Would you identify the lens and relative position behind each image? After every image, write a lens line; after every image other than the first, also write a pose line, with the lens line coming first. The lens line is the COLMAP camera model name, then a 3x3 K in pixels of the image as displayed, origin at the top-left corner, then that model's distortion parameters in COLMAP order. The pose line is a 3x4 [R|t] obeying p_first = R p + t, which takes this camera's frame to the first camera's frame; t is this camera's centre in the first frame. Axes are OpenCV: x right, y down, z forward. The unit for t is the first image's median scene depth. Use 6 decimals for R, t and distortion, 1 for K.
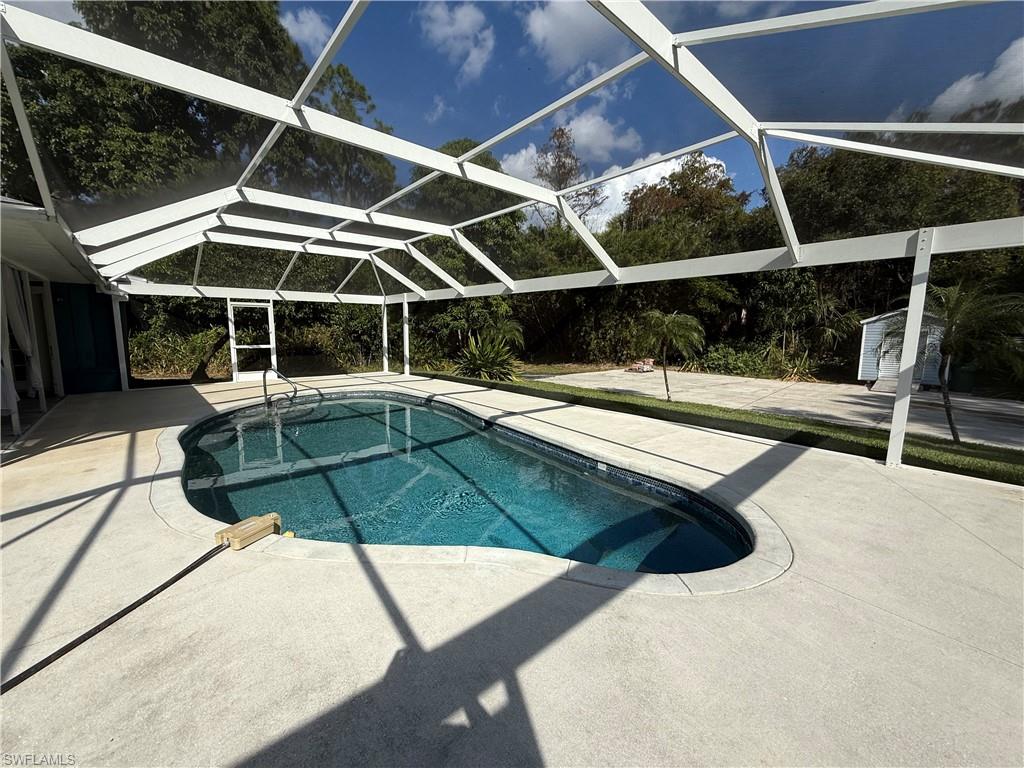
lens RADIAL K [[408.1, 0, 508.9], [0, 408.1, 384.0], [0, 0, 1]] dist [0.001355, -0.000602]
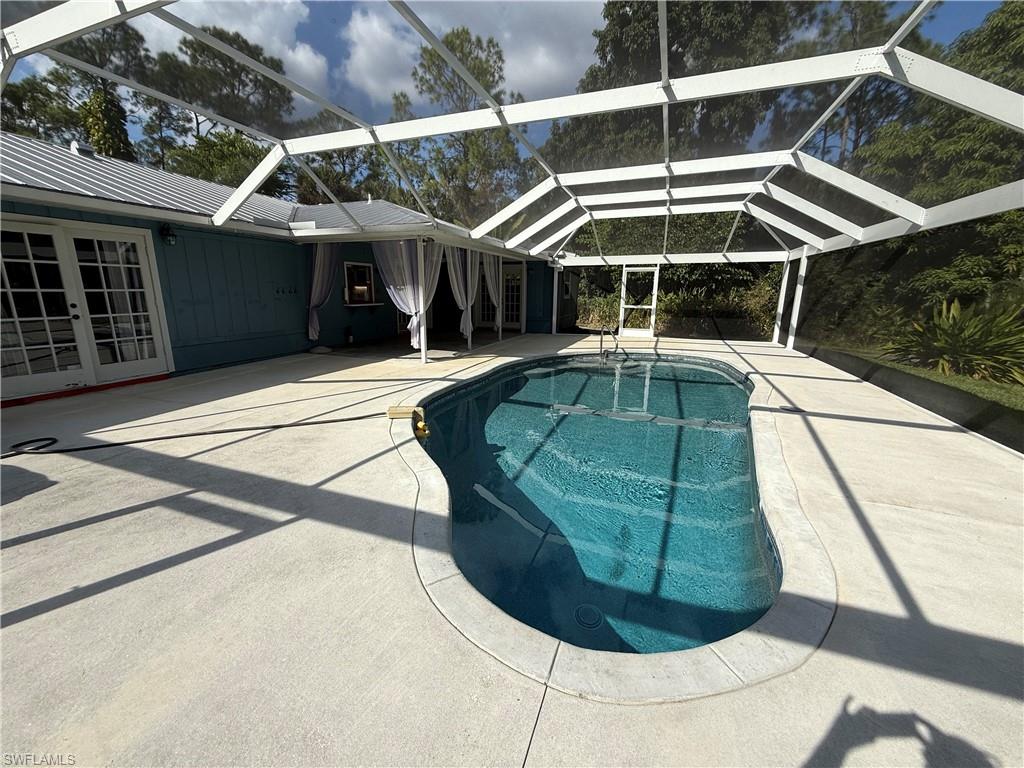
lens RADIAL K [[408.1, 0, 509.7], [0, 408.1, 386.5], [0, 0, 1]] dist [0.001355, -0.000602]
pose [[0.465302, 0.200086, -0.862241, 0.251749], [-0.120276, 0.979374, 0.162361, -0.016322], [0.876942, 0.028160, 0.479771, 0.149643]]
